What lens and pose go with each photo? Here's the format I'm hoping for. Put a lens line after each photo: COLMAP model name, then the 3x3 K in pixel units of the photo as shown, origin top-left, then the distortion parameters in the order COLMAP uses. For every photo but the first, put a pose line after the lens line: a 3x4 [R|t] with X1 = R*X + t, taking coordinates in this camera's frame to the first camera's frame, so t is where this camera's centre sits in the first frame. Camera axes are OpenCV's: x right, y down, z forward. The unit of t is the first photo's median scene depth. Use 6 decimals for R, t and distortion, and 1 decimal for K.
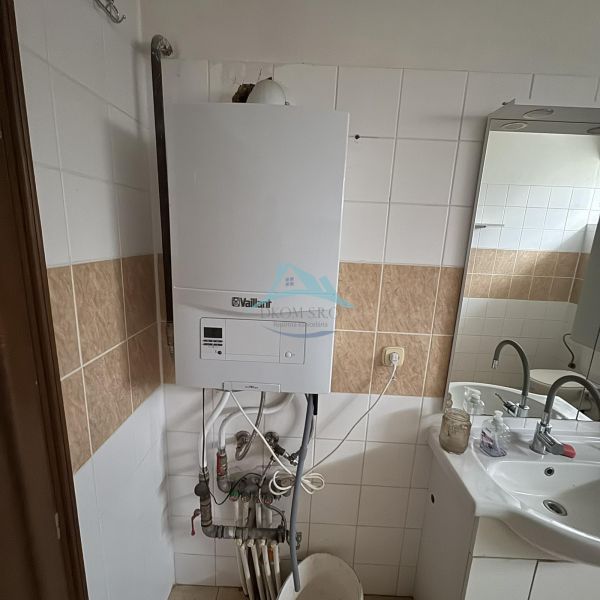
lens RADIAL K [[316.0, 0, 300.1], [0, 316.0, 300.4], [0, 0, 1]] dist [-0.001819, -0.001445]
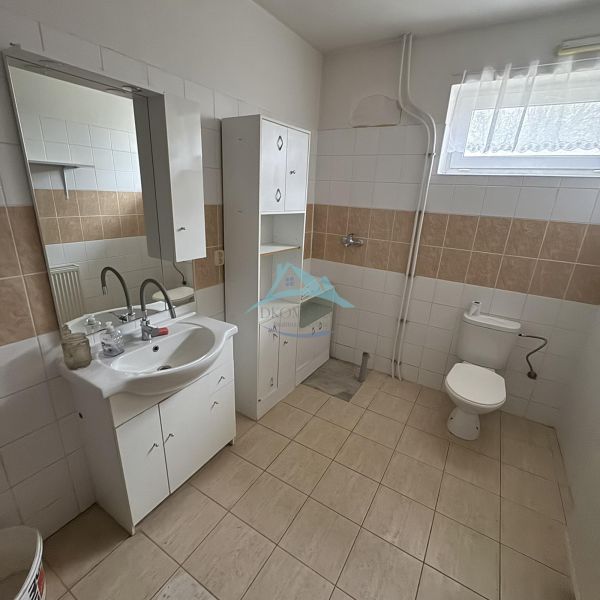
lens RADIAL K [[316.0, 0, 300.2], [0, 316.0, 301.5], [0, 0, 1]] dist [-0.001819, -0.001445]
pose [[0.496753, -0.296869, 0.815540, 0.004568], [0.153249, 0.954917, 0.254259, 0.065804], [-0.854255, -0.001324, 0.519853, -0.295265]]
